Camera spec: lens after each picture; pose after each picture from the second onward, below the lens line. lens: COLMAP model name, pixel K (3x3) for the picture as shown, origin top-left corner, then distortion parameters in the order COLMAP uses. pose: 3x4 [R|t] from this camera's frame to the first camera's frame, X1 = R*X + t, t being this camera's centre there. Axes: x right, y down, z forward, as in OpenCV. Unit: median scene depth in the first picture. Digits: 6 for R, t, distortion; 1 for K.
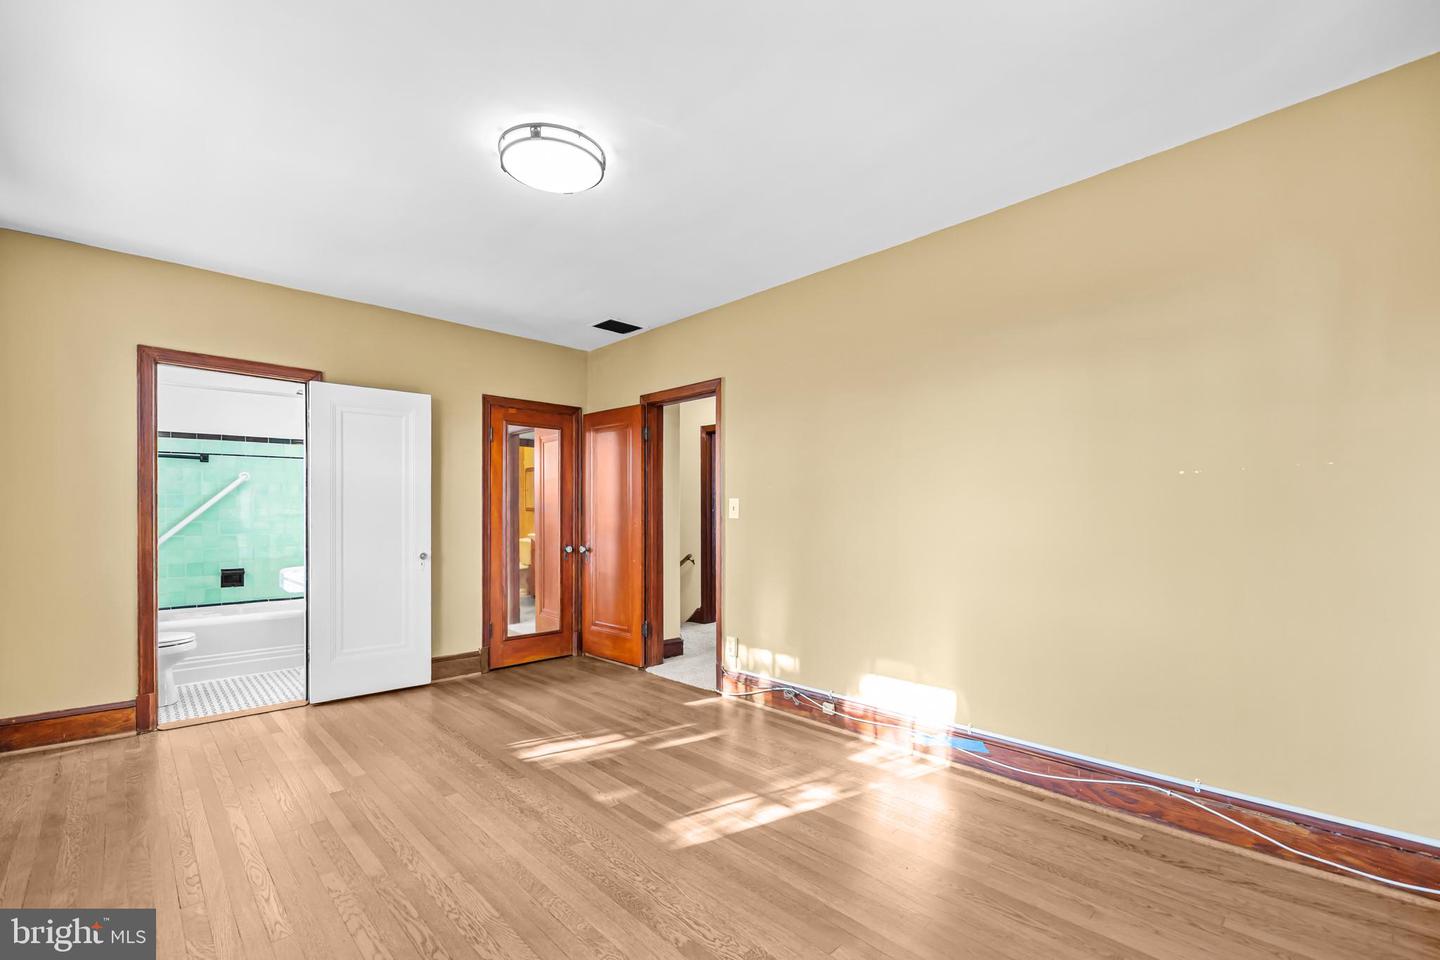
lens RADIAL K [[621.0, 0, 720.0], [0, 621.0, 512.1], [0, 0, 1]] dist [0.000802, -0.000191]
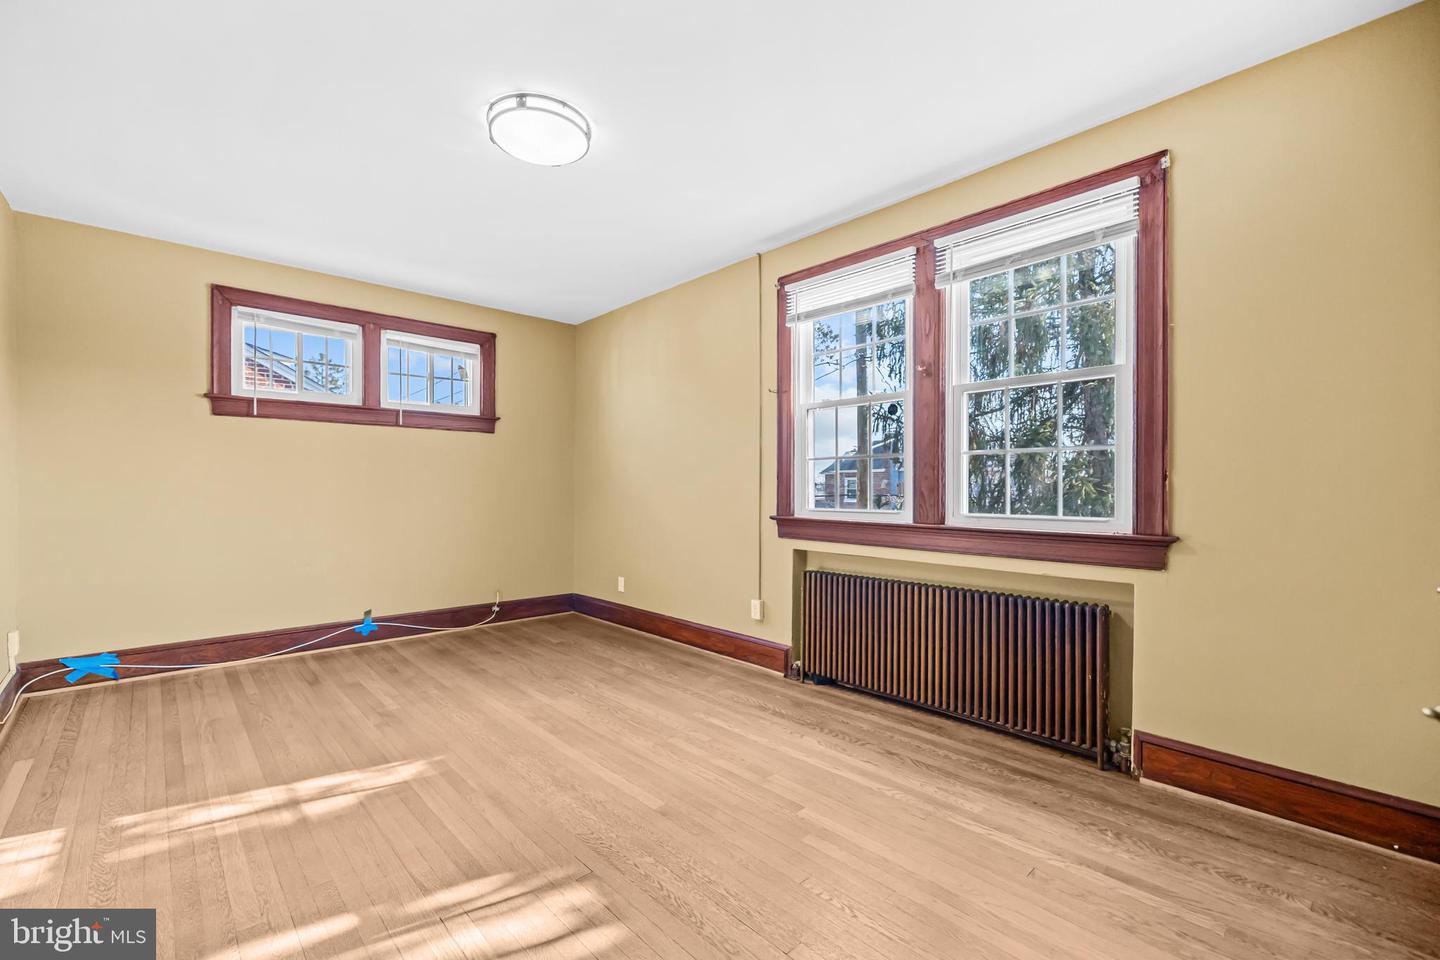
lens RADIAL K [[612.6, 0, 720.1], [0, 612.6, 489.3], [0, 0, 1]] dist [0.001685, 0.000206]
pose [[-0.999860, 0.000512, 0.016709, -0.352583], [0.000556, 0.999996, 0.002618, 0.016551], [-0.016707, 0.002627, -0.999857, 1.216220]]
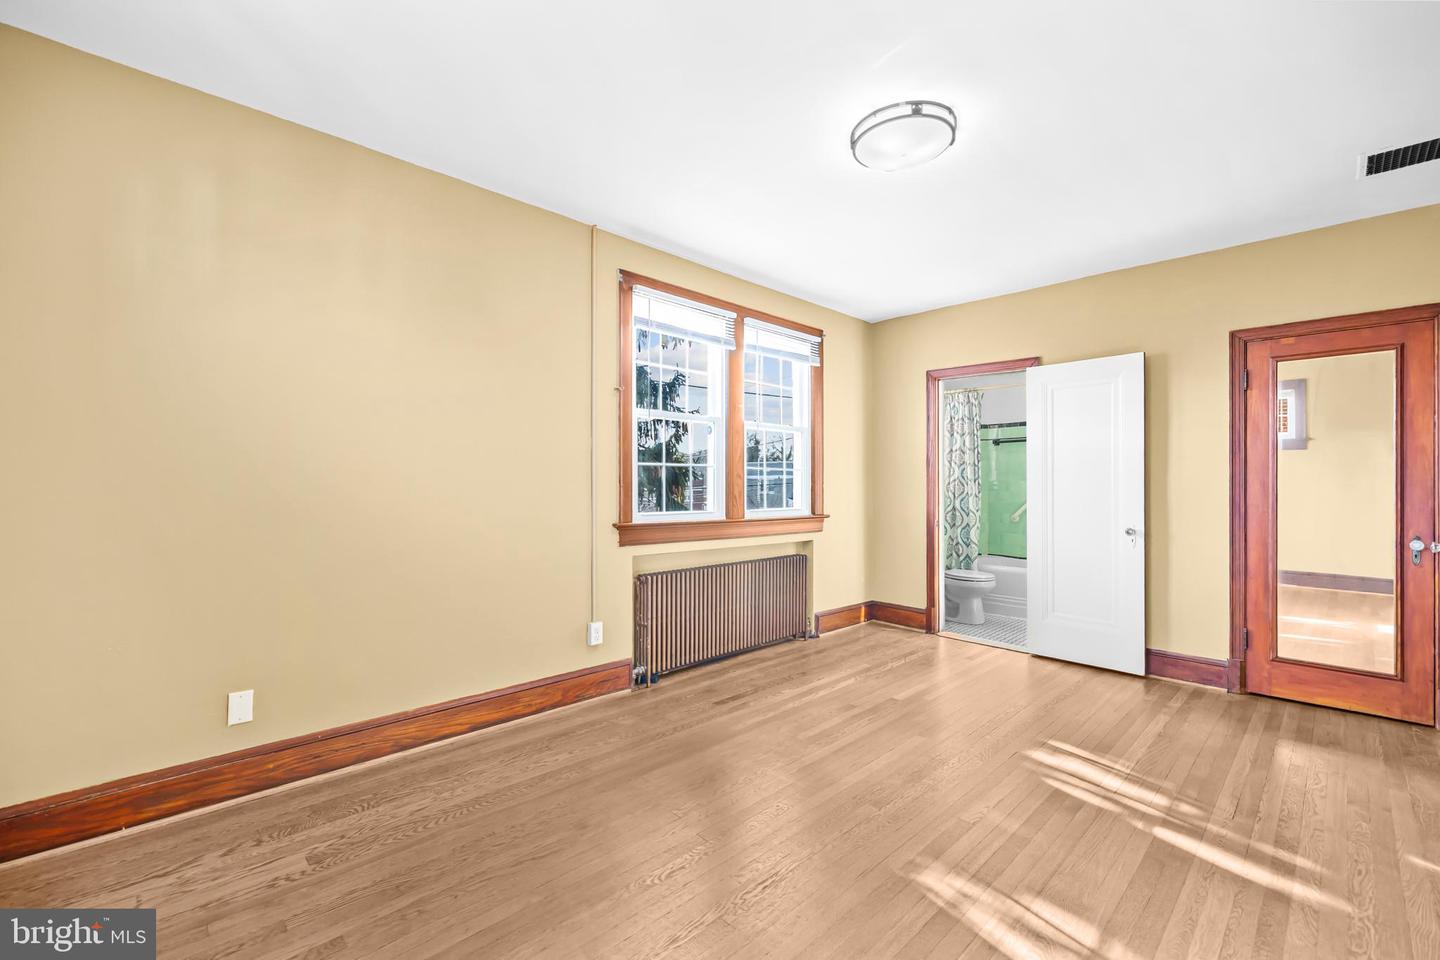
lens RADIAL K [[608.9, 0, 720.0], [0, 608.9, 480.0], [0, 0, 1]] dist [0.002939, 0.000096]
pose [[0.003442, -0.008617, -0.999957, 0.439013], [-0.002267, 0.999960, -0.008625, 0.004657], [0.999992, 0.002297, 0.003422, 0.421912]]
